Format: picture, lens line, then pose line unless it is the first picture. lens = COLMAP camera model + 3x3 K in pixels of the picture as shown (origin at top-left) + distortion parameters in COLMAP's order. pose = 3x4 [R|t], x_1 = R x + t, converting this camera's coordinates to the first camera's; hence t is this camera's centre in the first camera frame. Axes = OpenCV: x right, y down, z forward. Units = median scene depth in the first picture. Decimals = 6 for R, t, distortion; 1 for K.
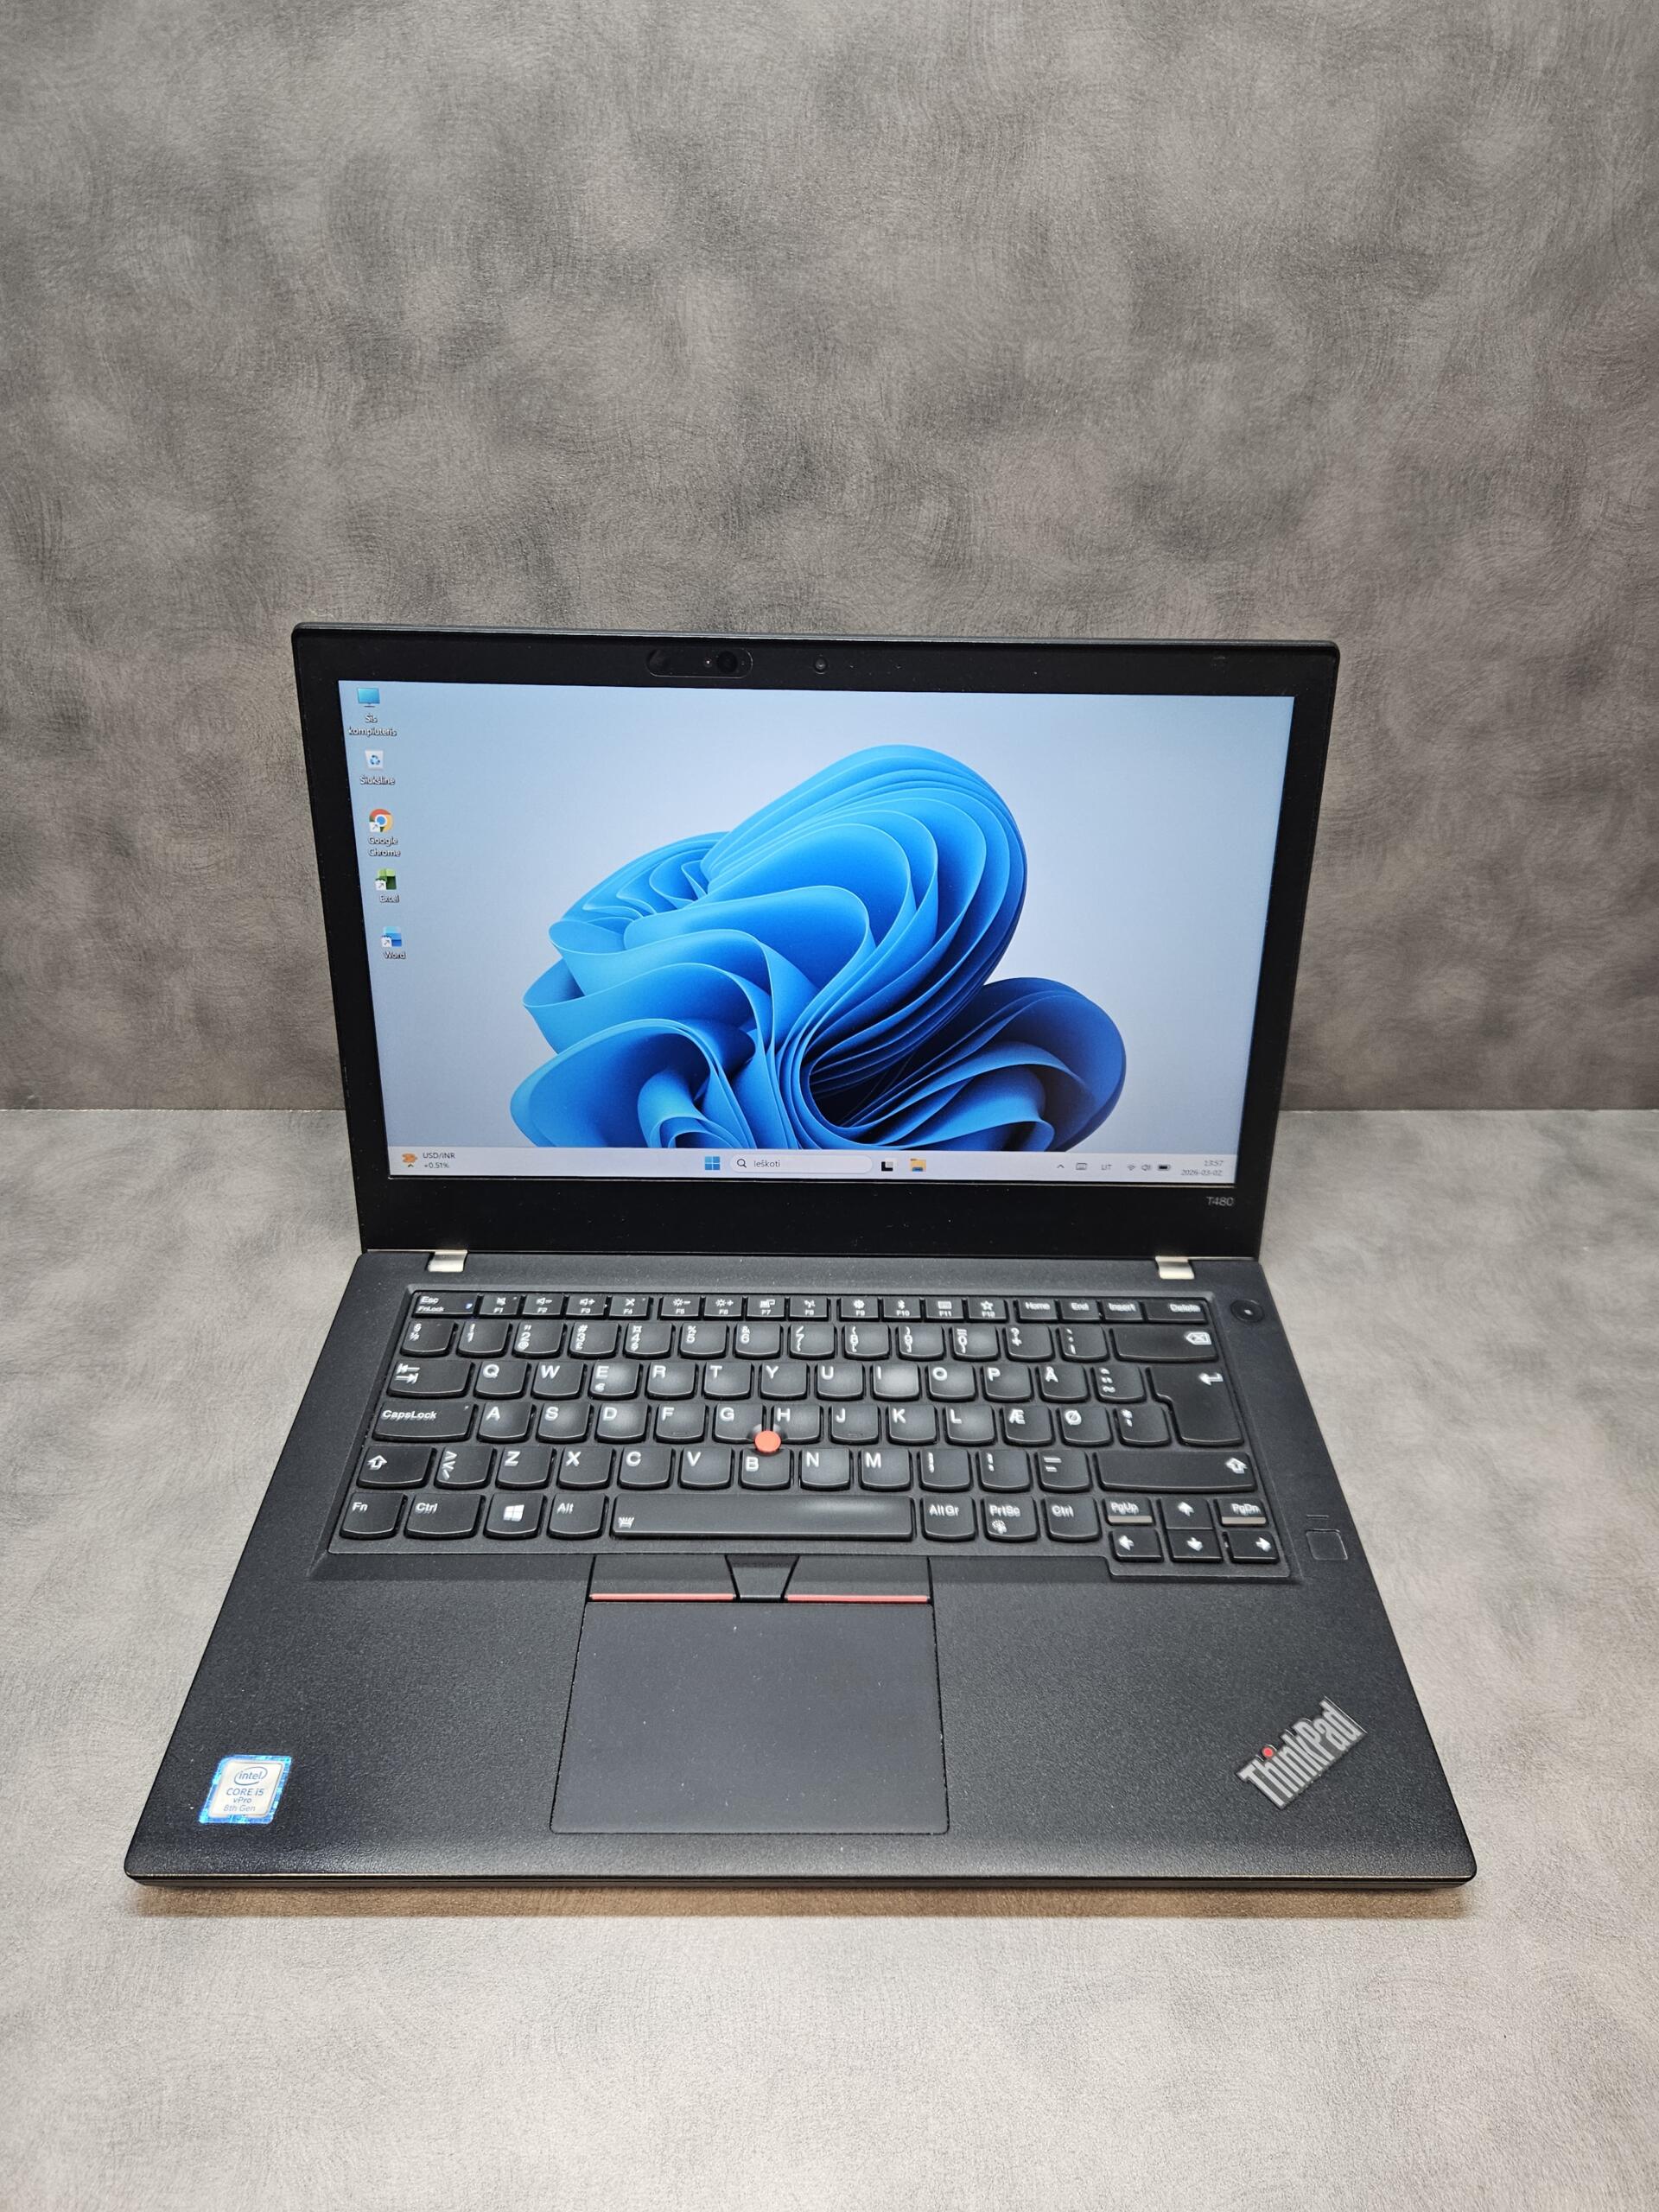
lens RADIAL K [[1489.4, 0, 893.2], [0, 1489.4, 1074.8], [0, 0, 1]] dist [0.042449, -0.043059]
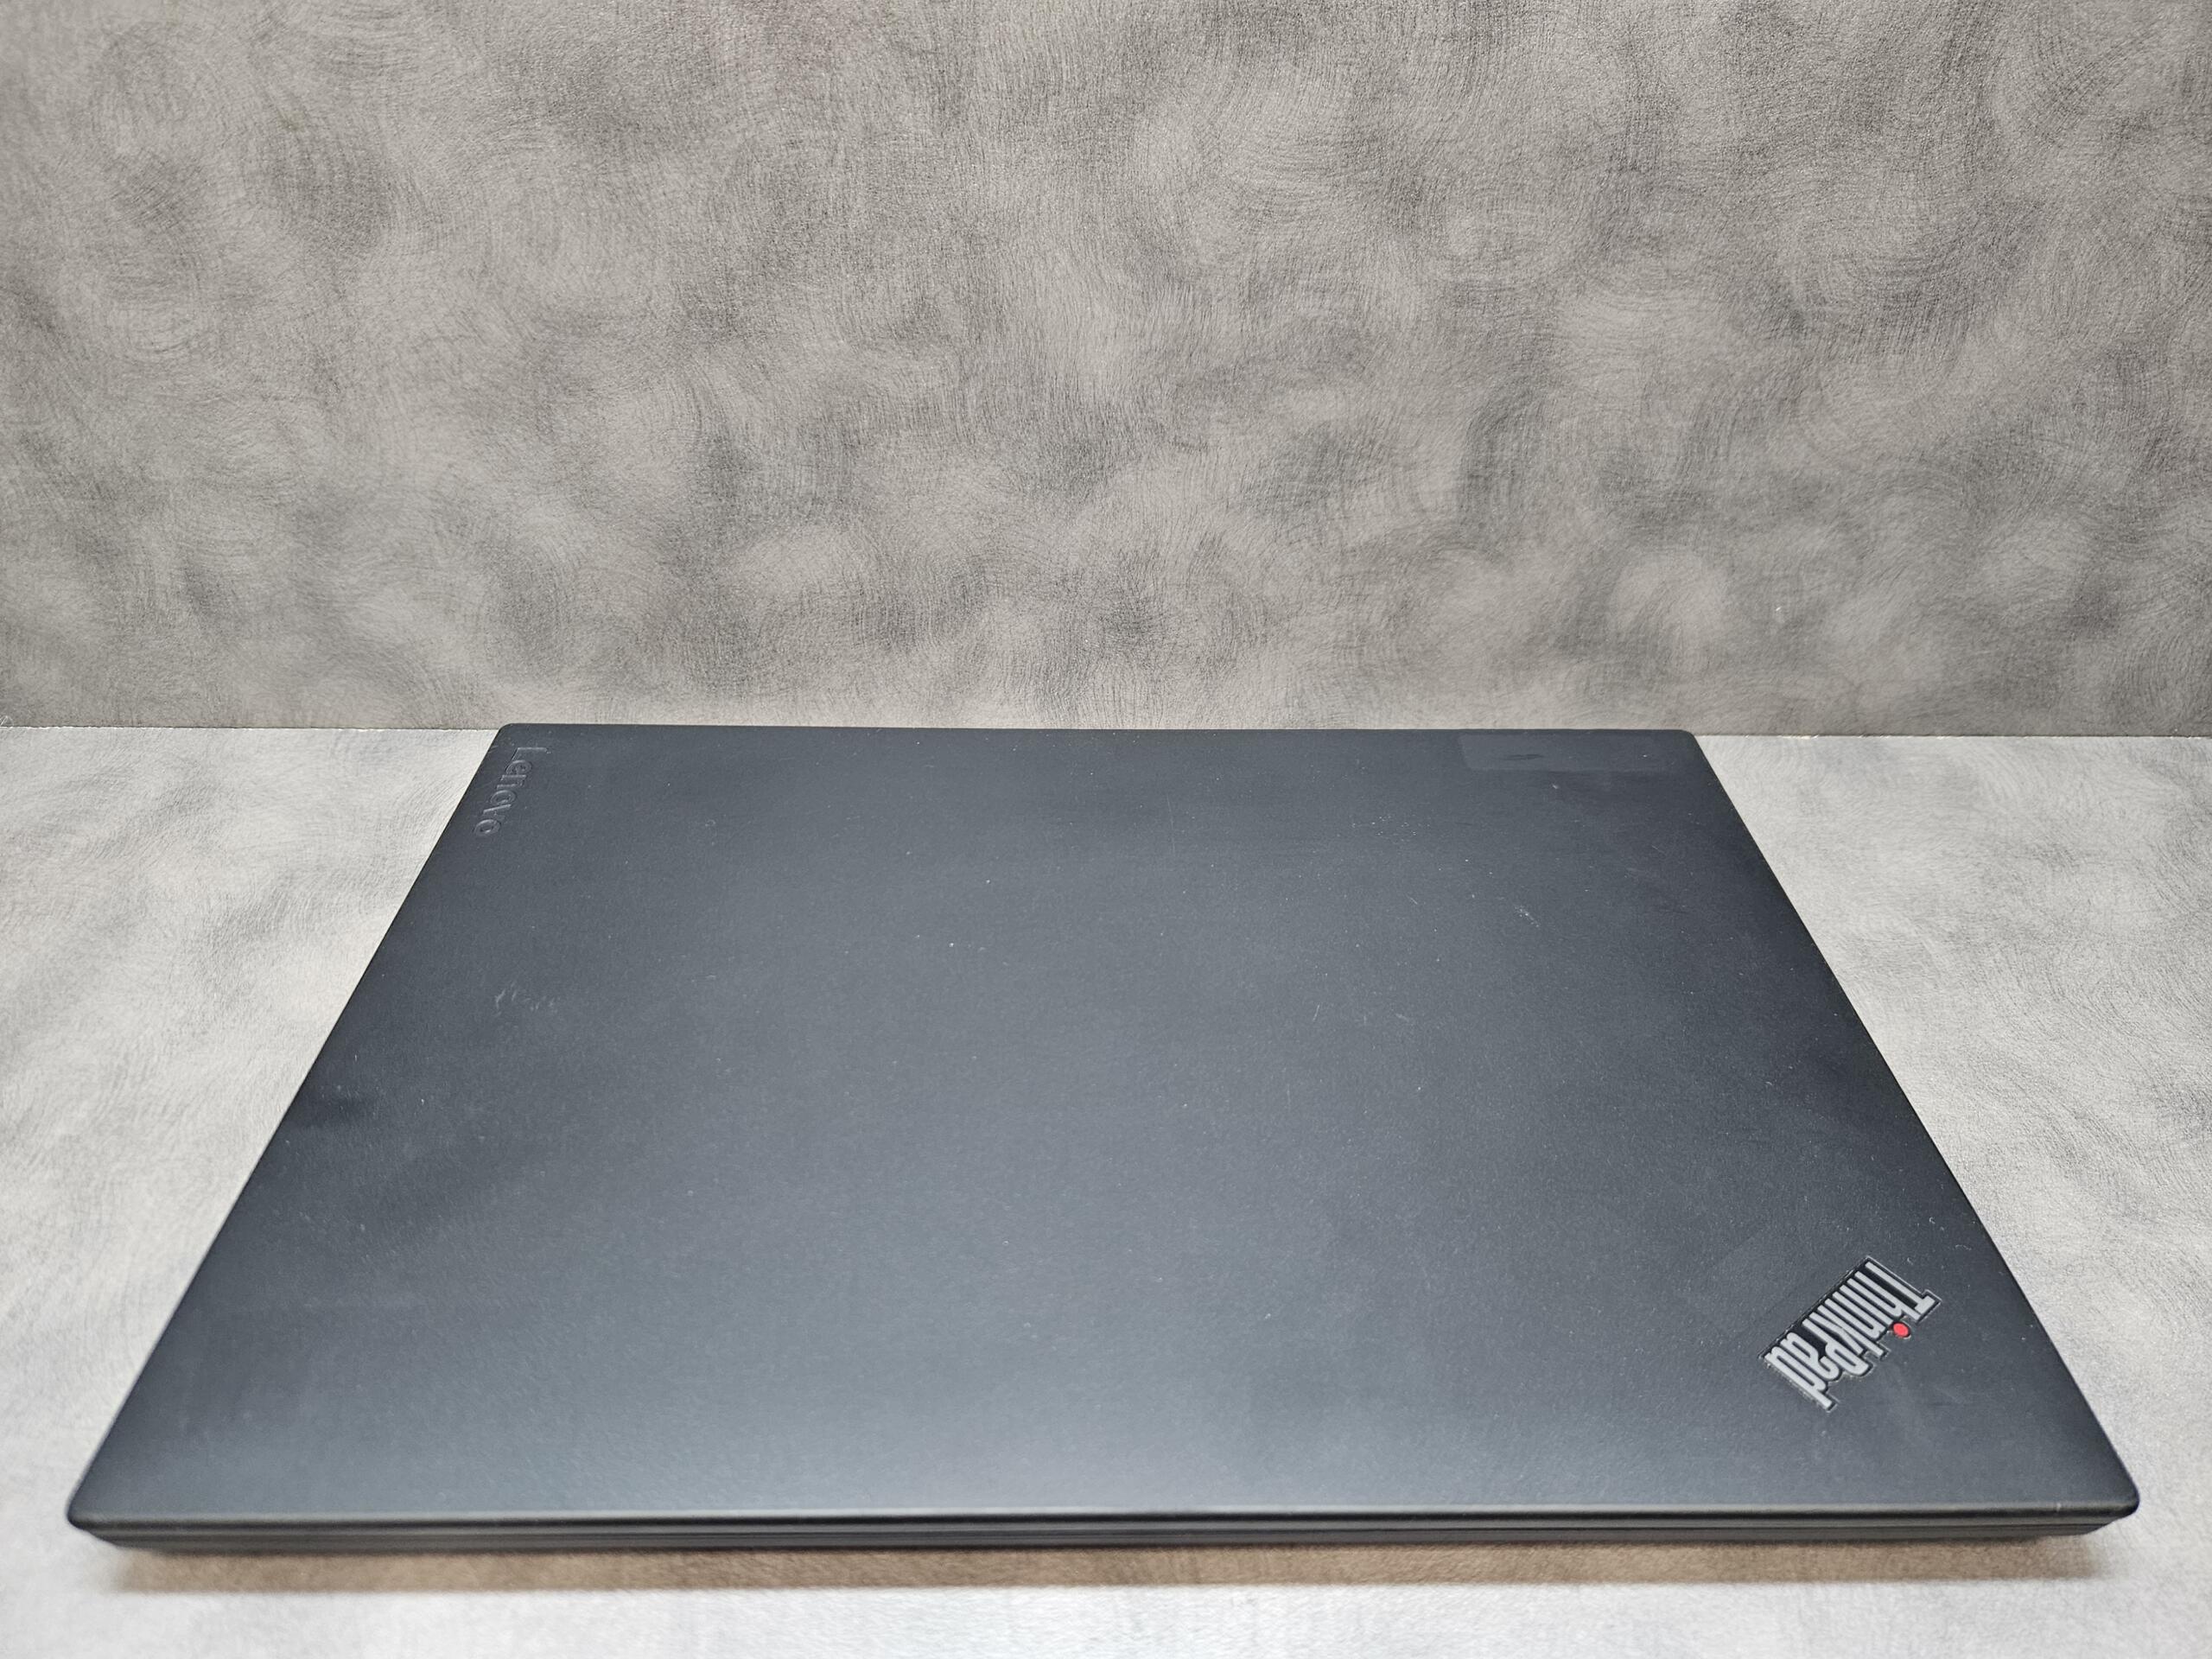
lens RADIAL K [[1489.4, 0, 1105.2], [0, 1489.4, 829.3], [0, 0, 1]] dist [0.042449, -0.043059]
pose [[0.999622, 0.003105, -0.027334, -0.028431], [-0.001897, 0.999025, 0.044109, 0.041784], [0.027444, -0.044040, 0.998653, 0.336798]]
